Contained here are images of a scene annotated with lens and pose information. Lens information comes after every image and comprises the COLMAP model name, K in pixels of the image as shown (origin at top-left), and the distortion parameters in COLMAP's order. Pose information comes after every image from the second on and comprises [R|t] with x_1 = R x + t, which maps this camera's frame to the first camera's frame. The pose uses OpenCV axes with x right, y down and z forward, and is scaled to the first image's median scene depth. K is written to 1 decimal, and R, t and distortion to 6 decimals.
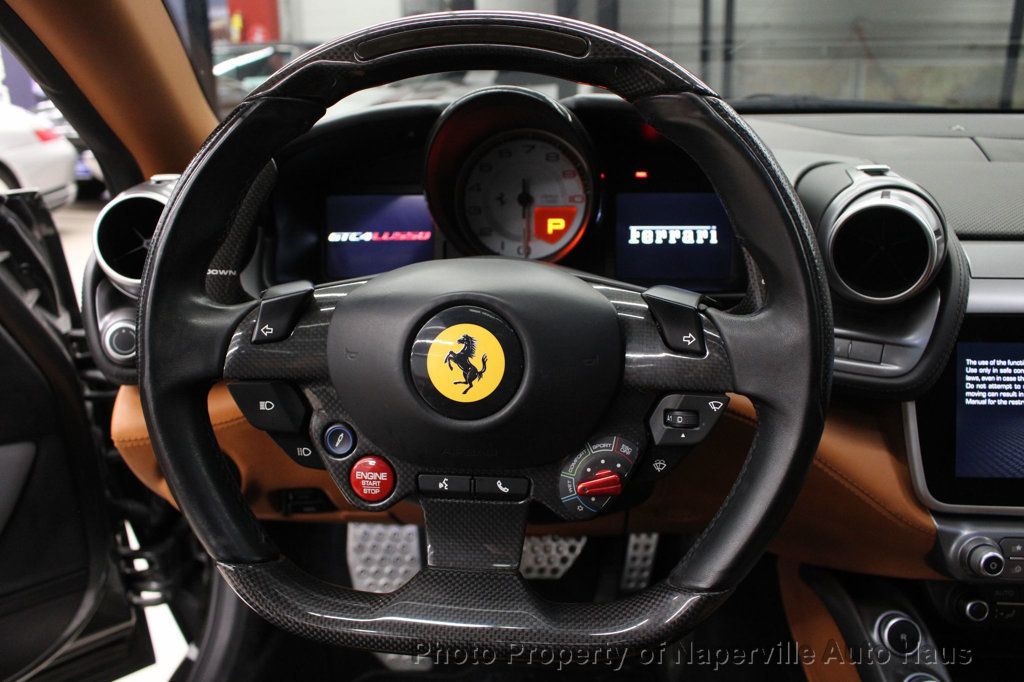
lens RADIAL K [[848.5, 0, 510.2], [0, 848.5, 346.3], [0, 0, 1]] dist [-0.141876, 0.102026]
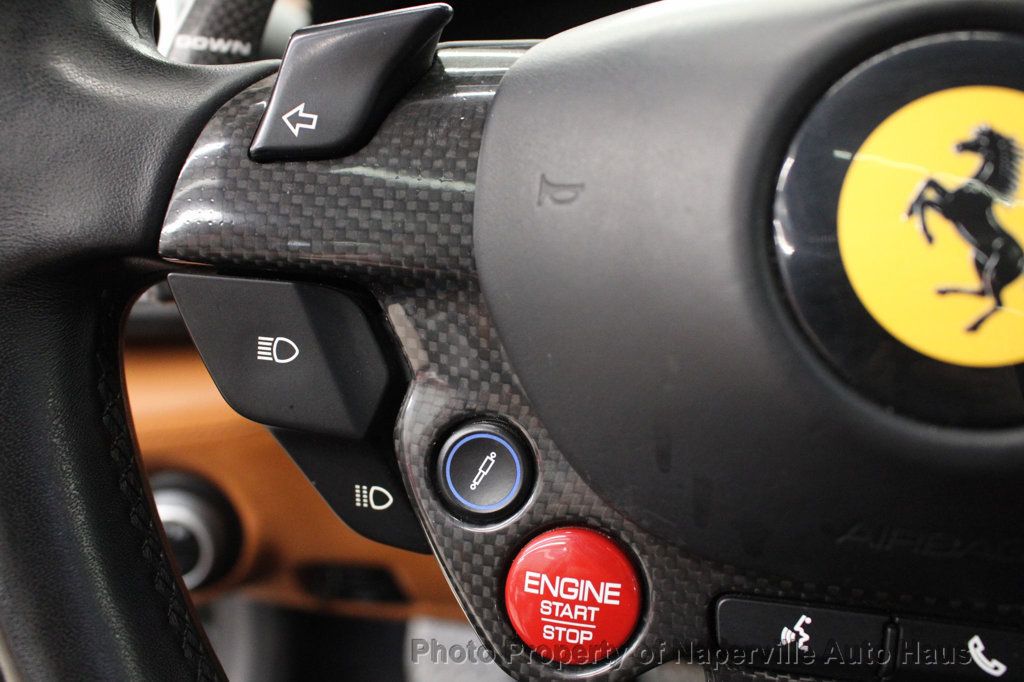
lens RADIAL K [[927.0, 0, 516.0], [0, 927.0, 341.4], [0, 0, 1]] dist [-0.111057, 0.053417]
pose [[0.993642, 0.074362, -0.084533, -0.163957], [-0.079836, 0.994794, -0.063326, 0.082952], [0.079384, 0.069672, 0.994406, 0.638460]]
